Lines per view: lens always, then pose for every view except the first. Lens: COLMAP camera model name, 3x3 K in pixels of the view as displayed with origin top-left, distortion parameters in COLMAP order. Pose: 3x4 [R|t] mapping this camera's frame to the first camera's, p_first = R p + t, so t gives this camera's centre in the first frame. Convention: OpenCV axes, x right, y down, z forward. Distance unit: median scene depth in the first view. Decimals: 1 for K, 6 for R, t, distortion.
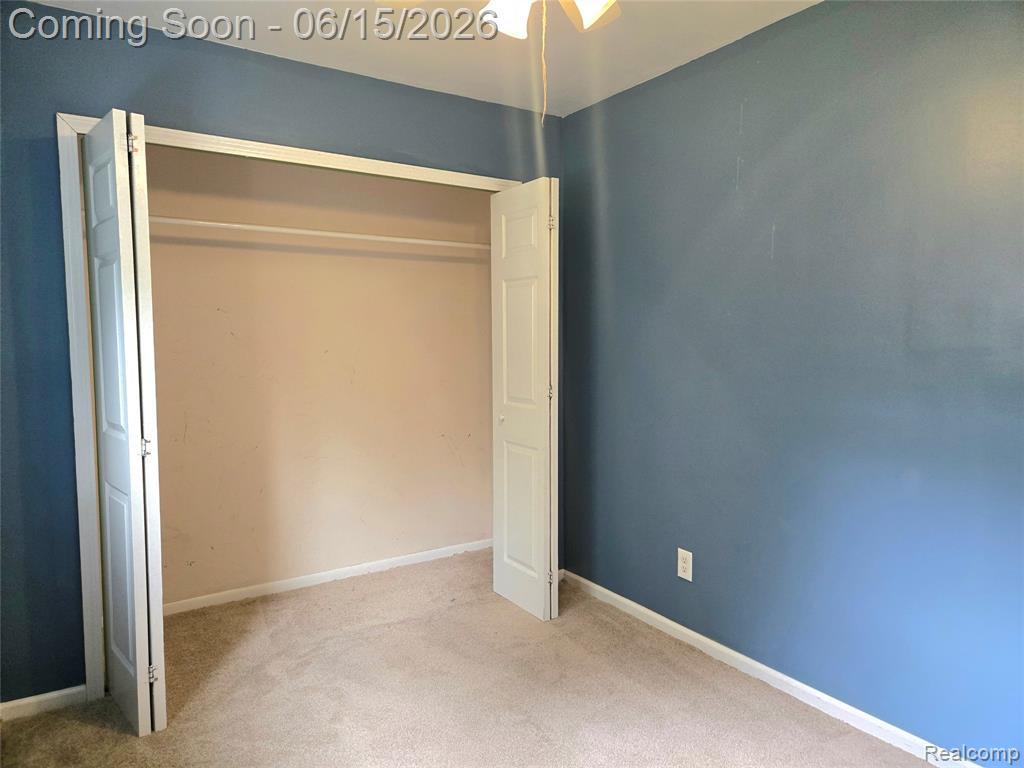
lens RADIAL K [[684.8, 0, 514.1], [0, 684.8, 382.2], [0, 0, 1]] dist [0.066204, -0.054430]
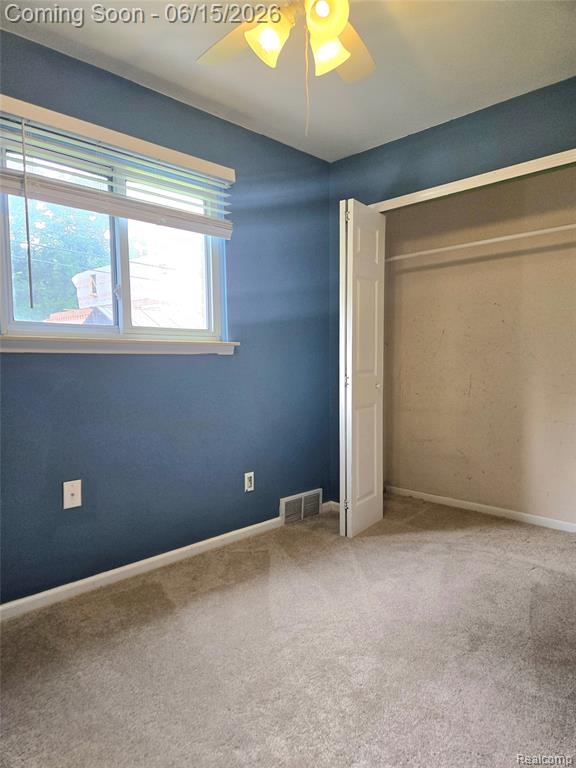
lens RADIAL K [[513.6, 0, 289.4], [0, 513.6, 385.0], [0, 0, 1]] dist [0.066204, -0.054430]
pose [[0.227795, 0.067709, -0.971352, 0.612939], [-0.066364, 0.996339, 0.053887, 0.033370], [0.971445, 0.052188, 0.231455, 0.429058]]
